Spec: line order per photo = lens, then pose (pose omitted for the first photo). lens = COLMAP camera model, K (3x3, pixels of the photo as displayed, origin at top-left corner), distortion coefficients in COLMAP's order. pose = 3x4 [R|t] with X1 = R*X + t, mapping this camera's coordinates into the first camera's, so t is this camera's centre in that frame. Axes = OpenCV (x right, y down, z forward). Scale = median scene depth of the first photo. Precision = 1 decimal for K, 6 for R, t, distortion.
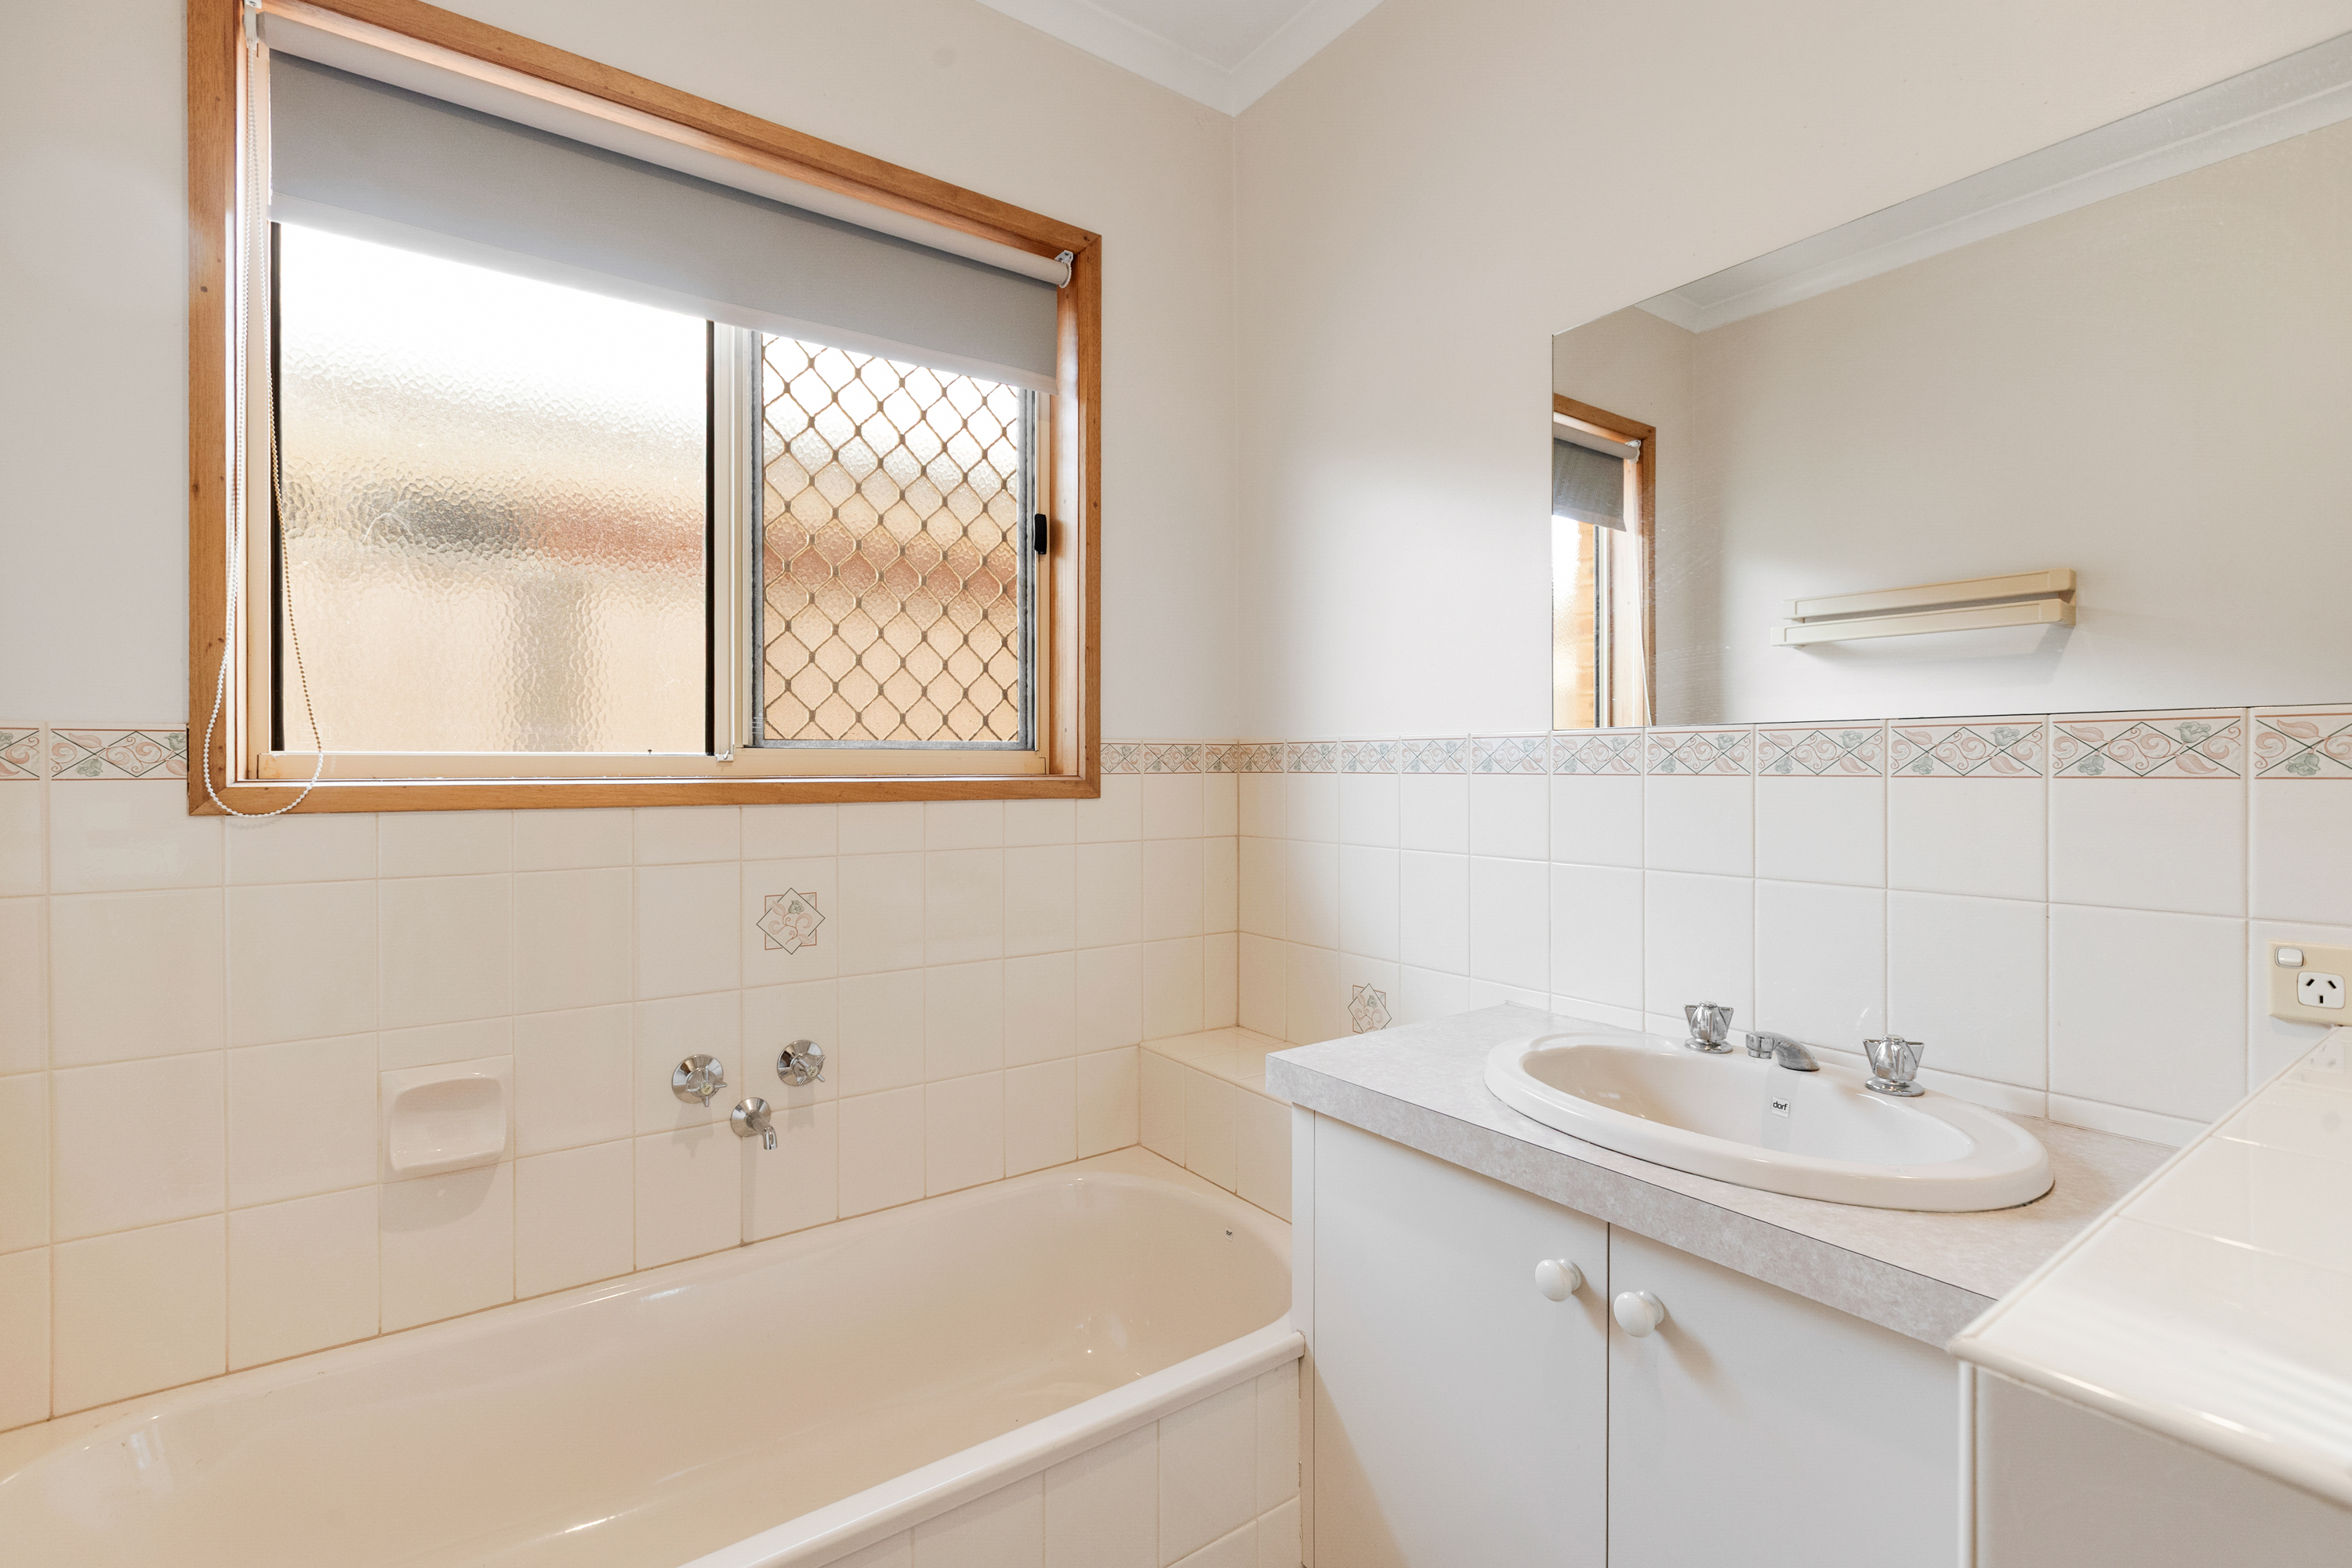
lens RADIAL K [[1066.4, 0, 1176.0], [0, 1066.4, 784.0], [0, 0, 1]] dist [0.013432, -0.005177]
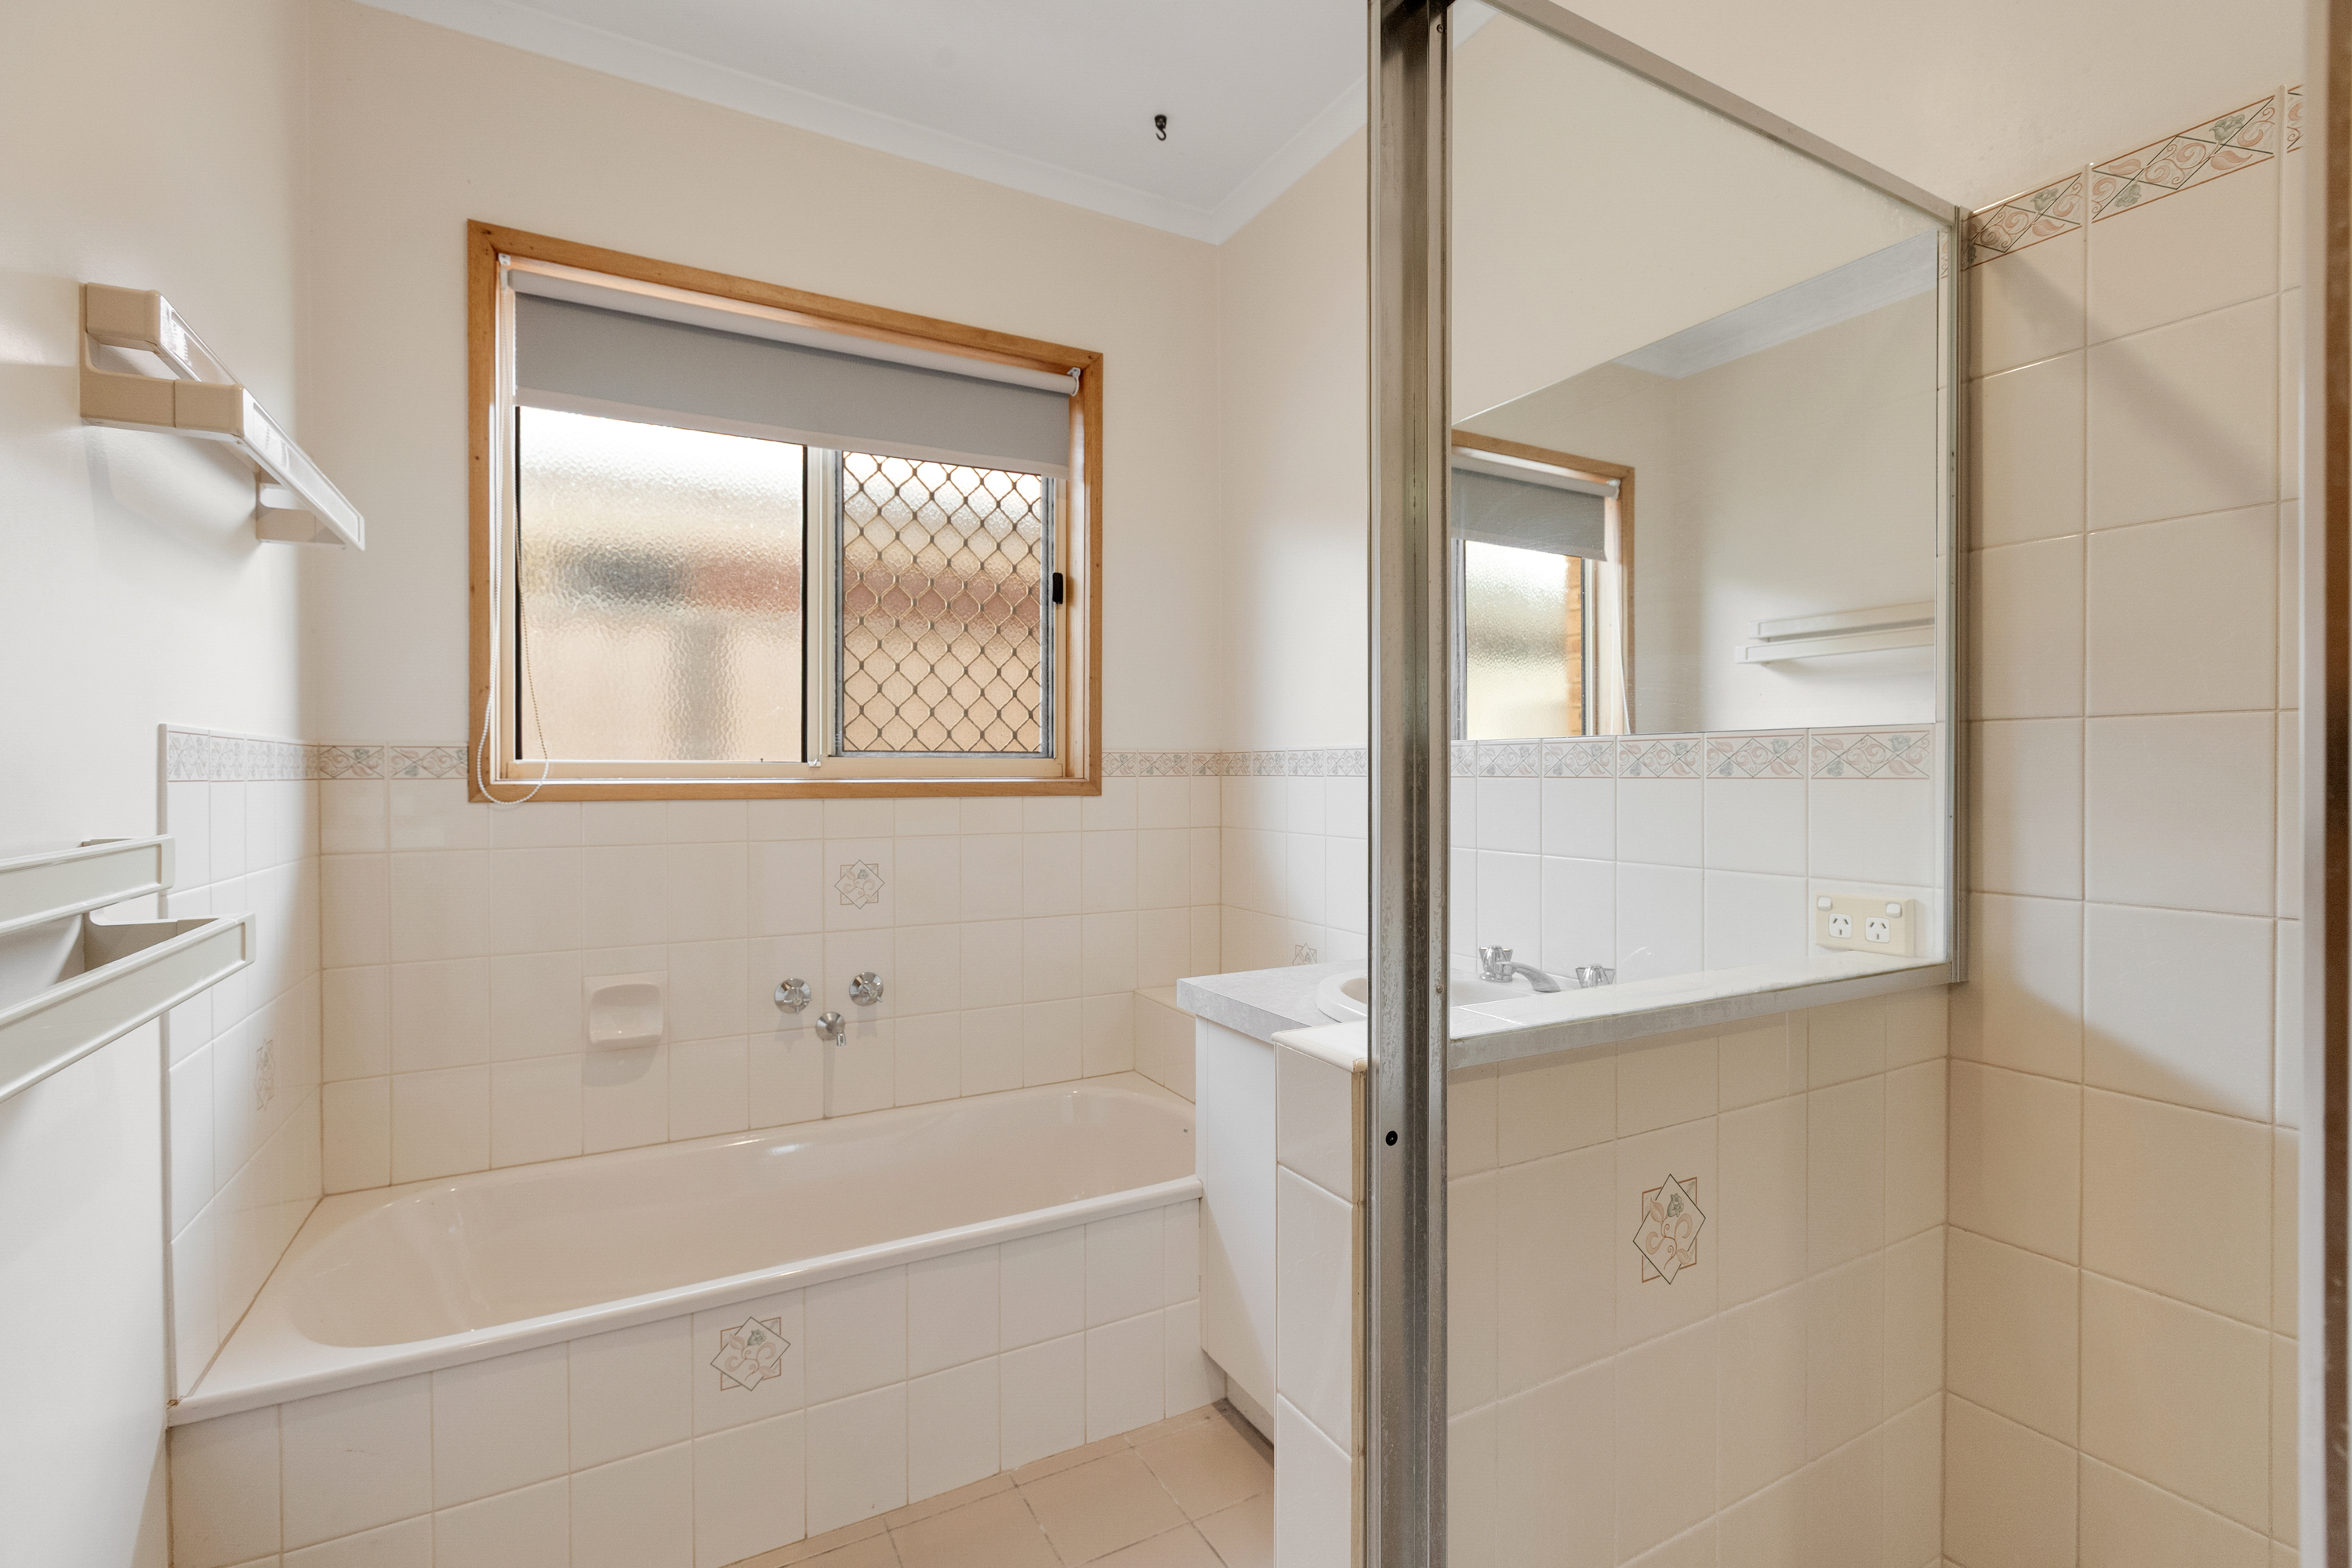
lens RADIAL K [[1065.3, 0, 1184.3], [0, 1065.3, 795.1], [0, 0, 1]] dist [-0.000256, -0.000255]
pose [[0.993242, 0.002693, -0.116032, 0.185768], [-0.002095, 0.999984, 0.005279, 0.005921], [0.116044, -0.005000, 0.993231, -0.266903]]
